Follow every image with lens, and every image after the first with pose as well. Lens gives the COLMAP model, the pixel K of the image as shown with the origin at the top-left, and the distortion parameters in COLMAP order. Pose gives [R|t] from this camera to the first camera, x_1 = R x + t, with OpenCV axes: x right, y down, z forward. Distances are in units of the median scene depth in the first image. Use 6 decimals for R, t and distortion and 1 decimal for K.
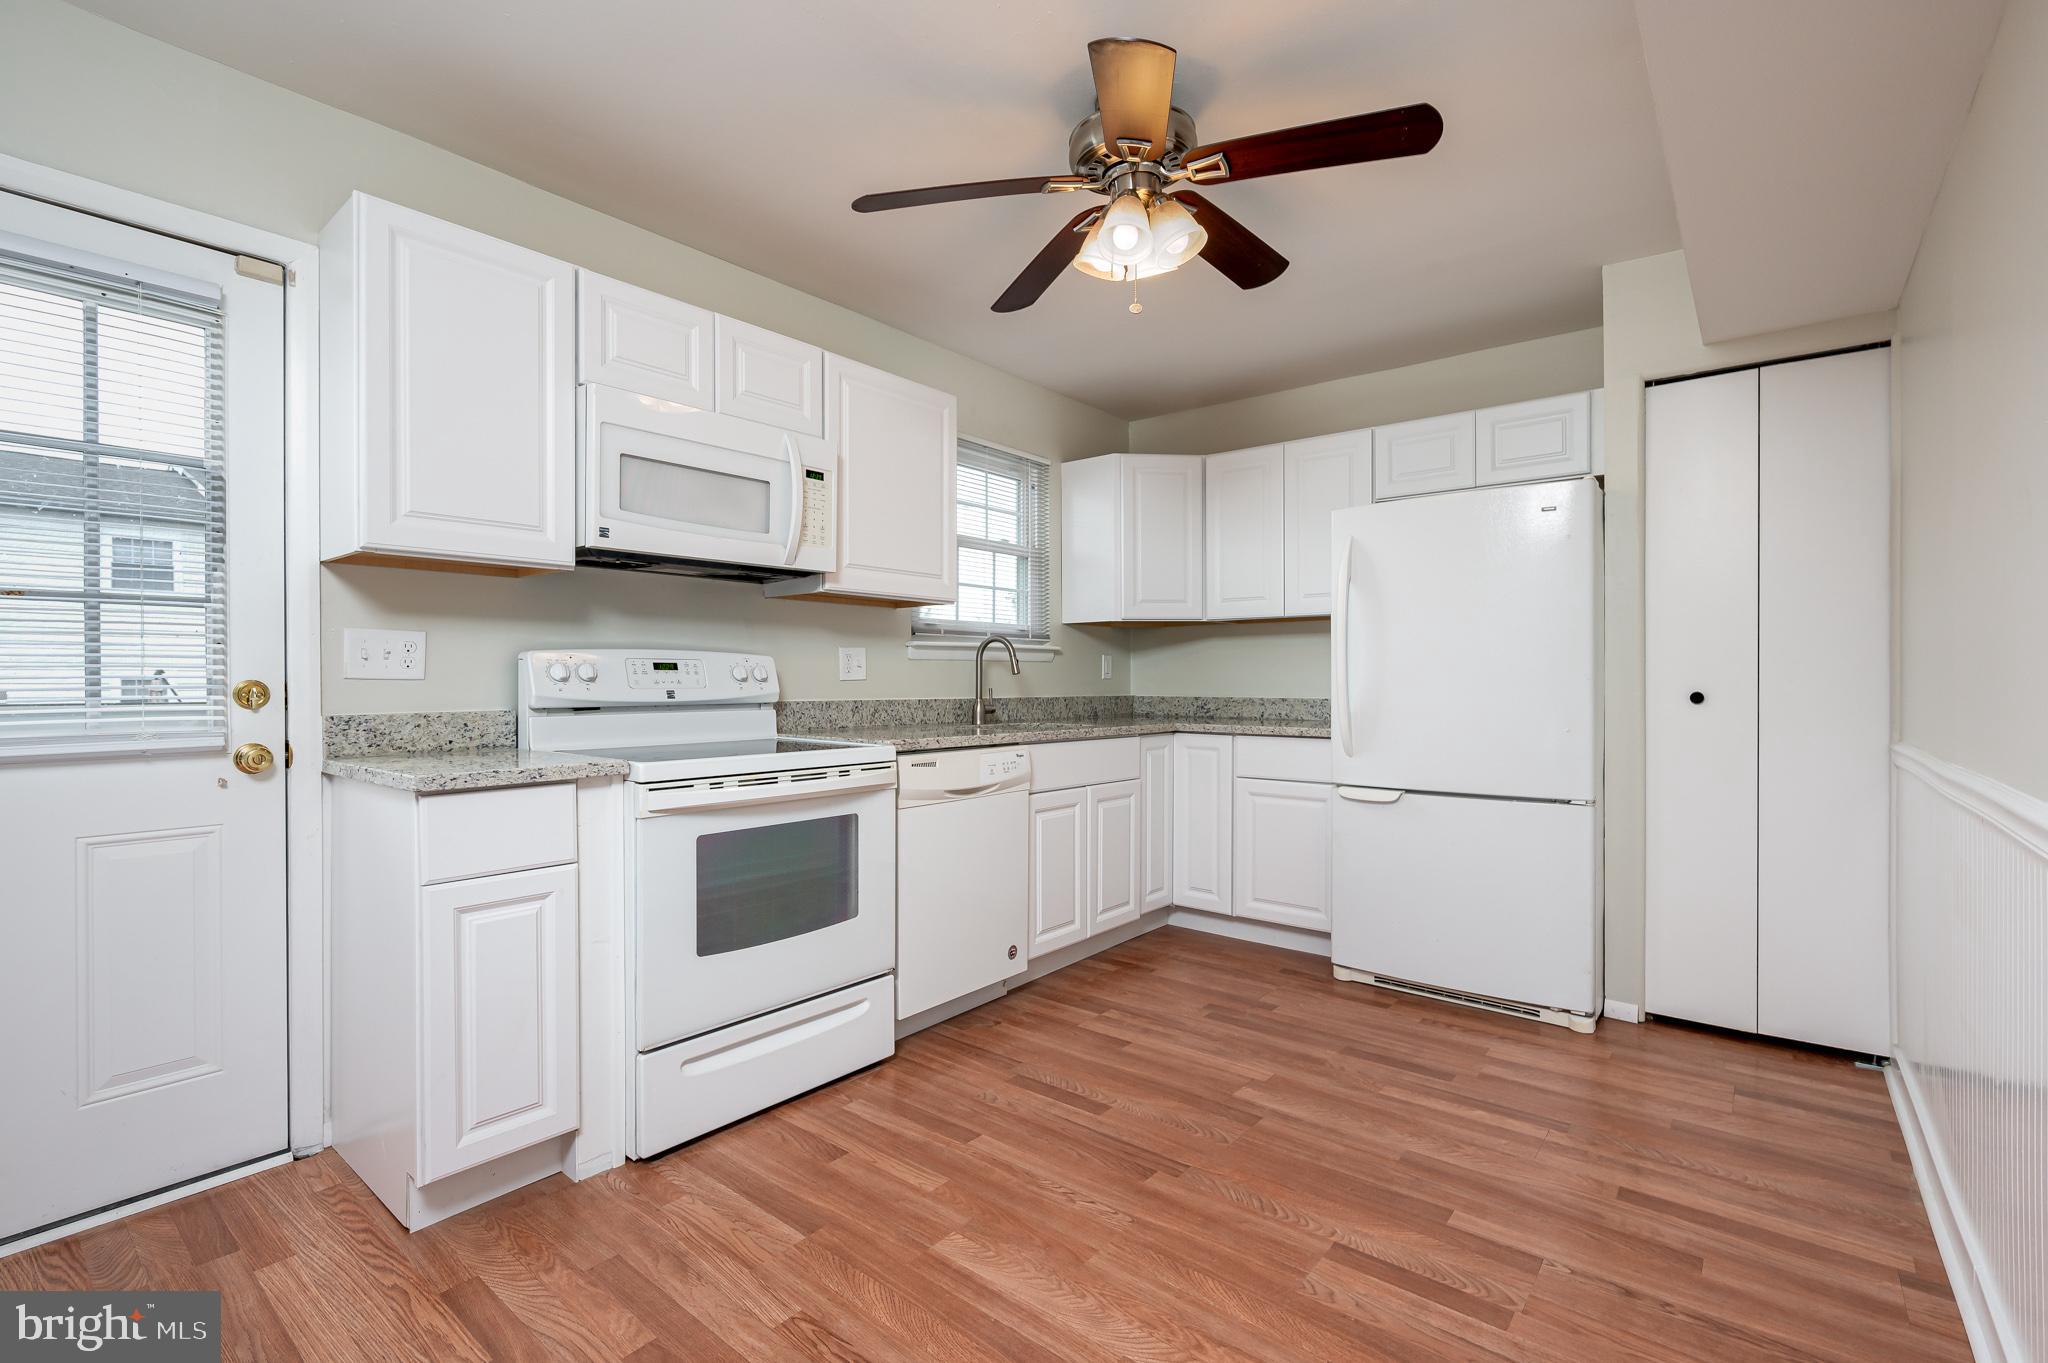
lens RADIAL K [[911.2, 0, 1030.1], [0, 911.2, 685.6], [0, 0, 1]] dist [-0.003980, 0.000257]
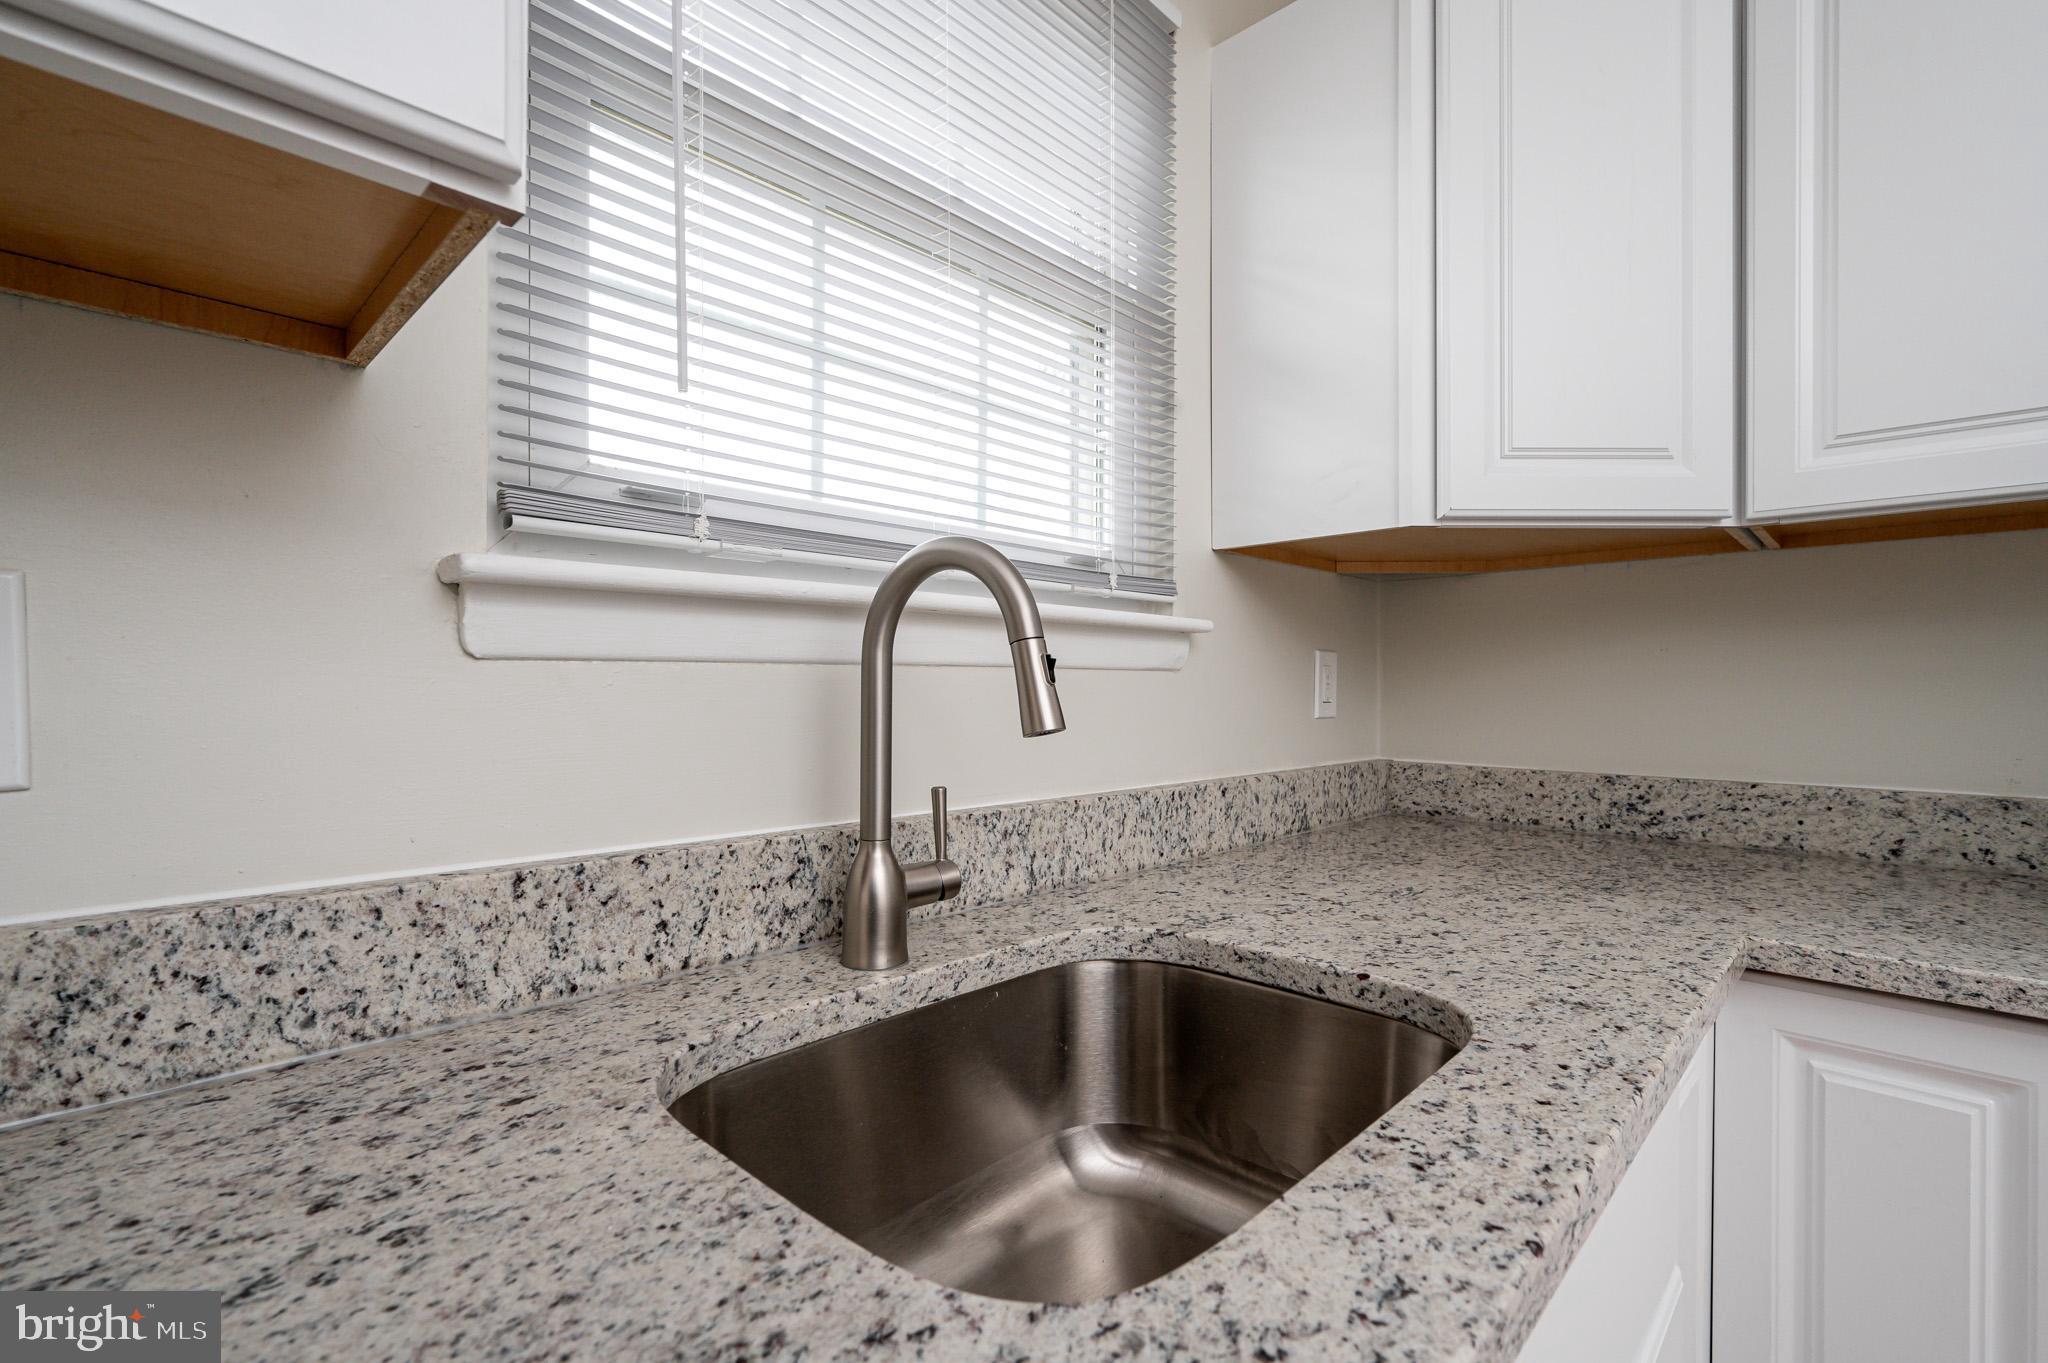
lens RADIAL K [[911.2, 0, 1030.1], [0, 911.2, 685.6], [0, 0, 1]] dist [-0.003980, 0.000257]
pose [[0.996713, 0.002509, -0.080969, -0.003373], [-0.003093, 0.999970, -0.007079, -0.027020], [0.080949, 0.007306, 0.996691, 1.024008]]
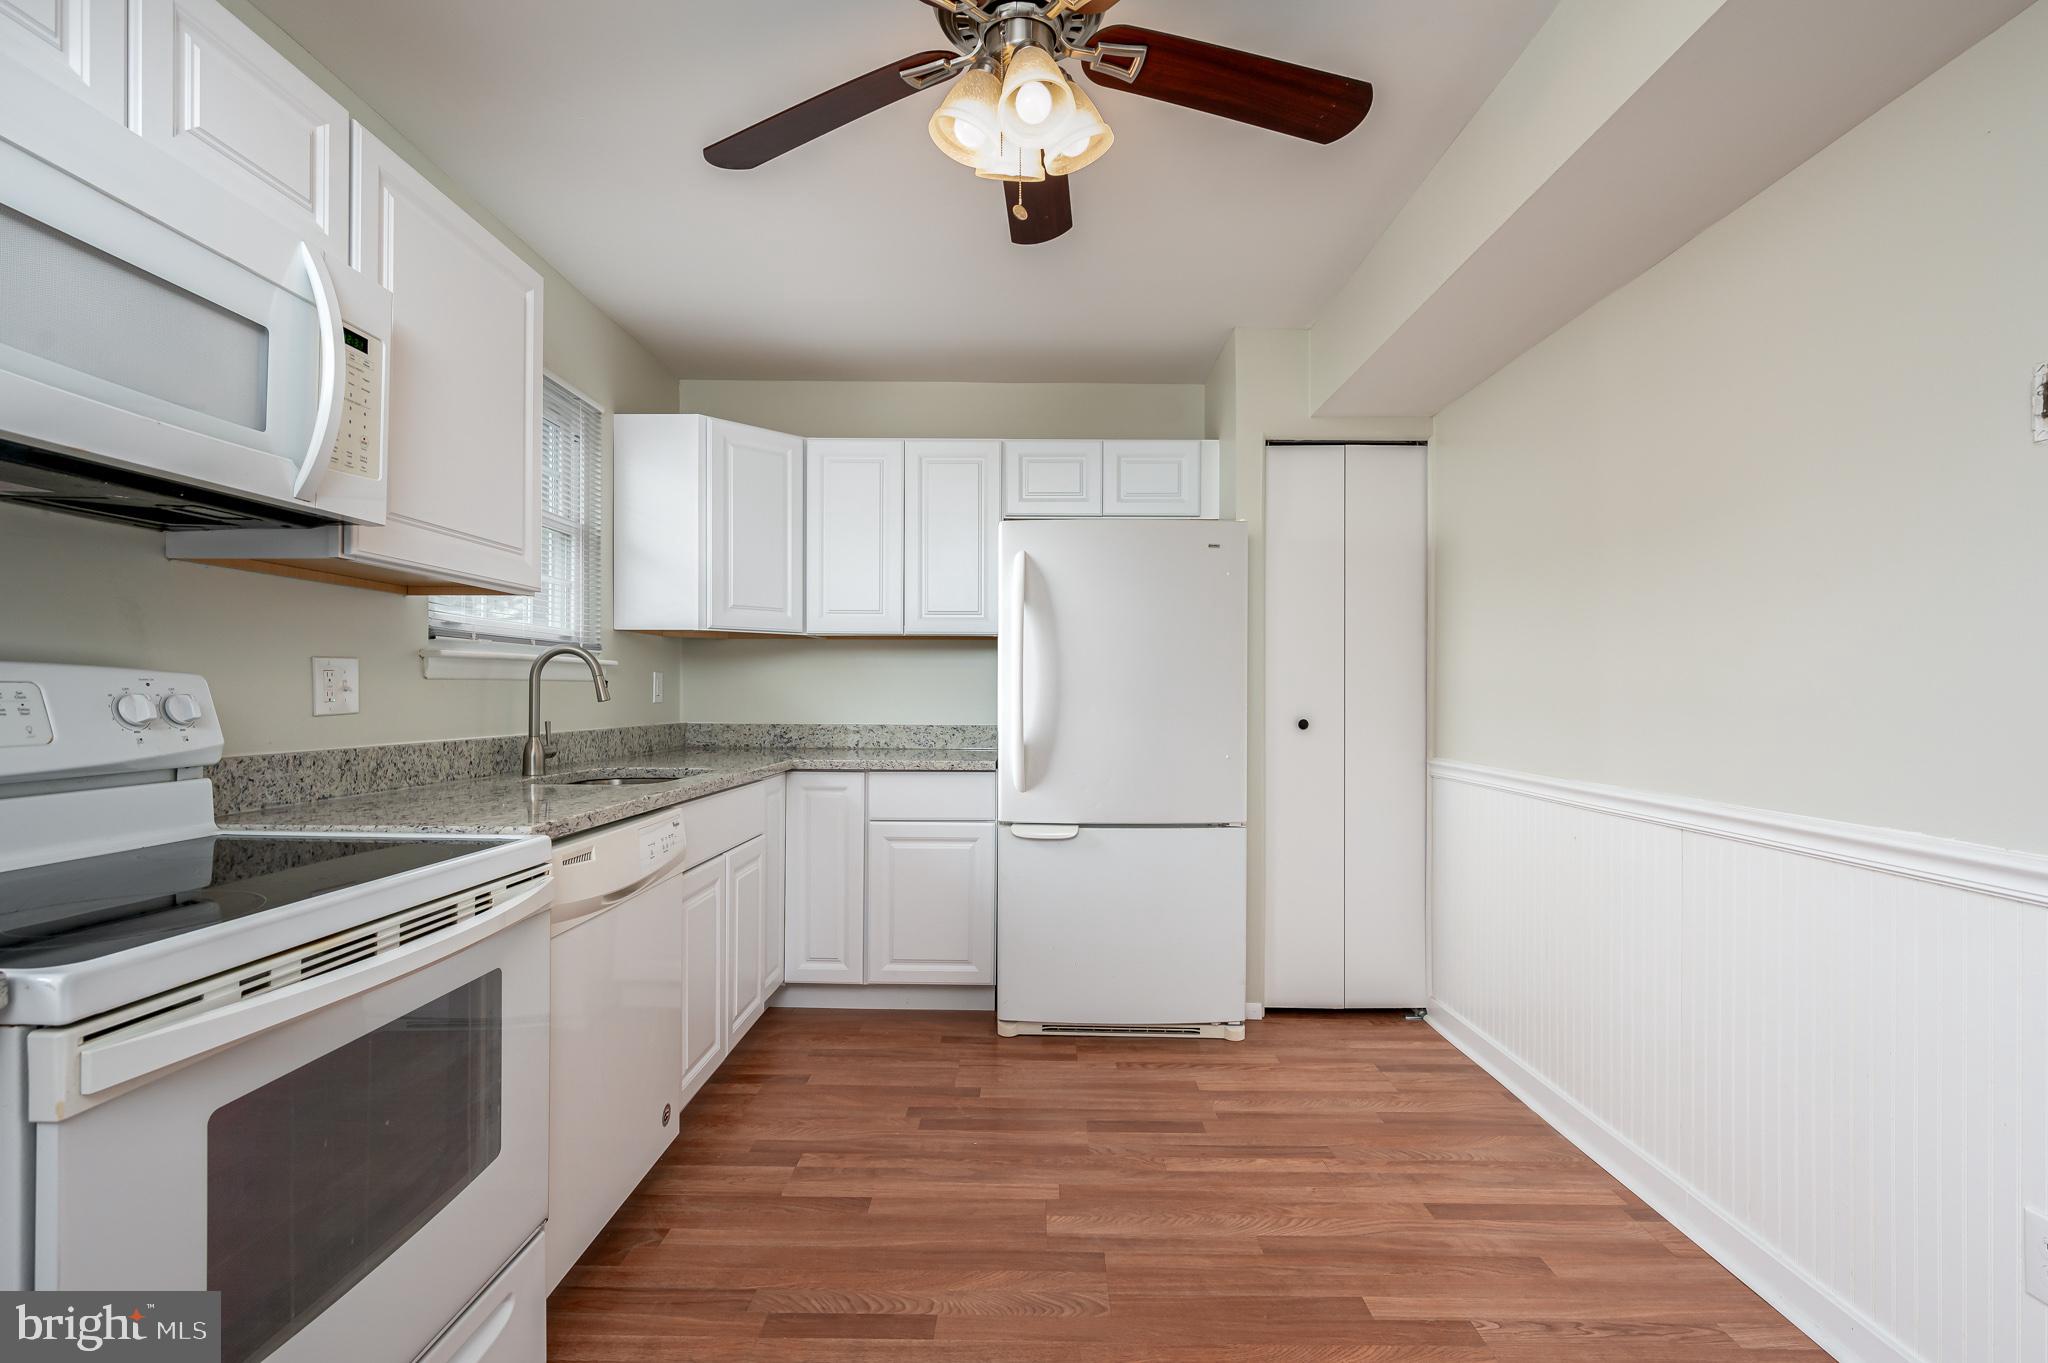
lens RADIAL K [[903.3, 0, 1023.5], [0, 903.3, 693.1], [0, 0, 1]] dist [-0.001212, 0.000148]
pose [[0.781881, 0.003086, 0.623420, -0.245918], [-0.001127, 0.999993, -0.003536, -0.021102], [-0.623427, 0.002062, 0.781879, 0.325466]]
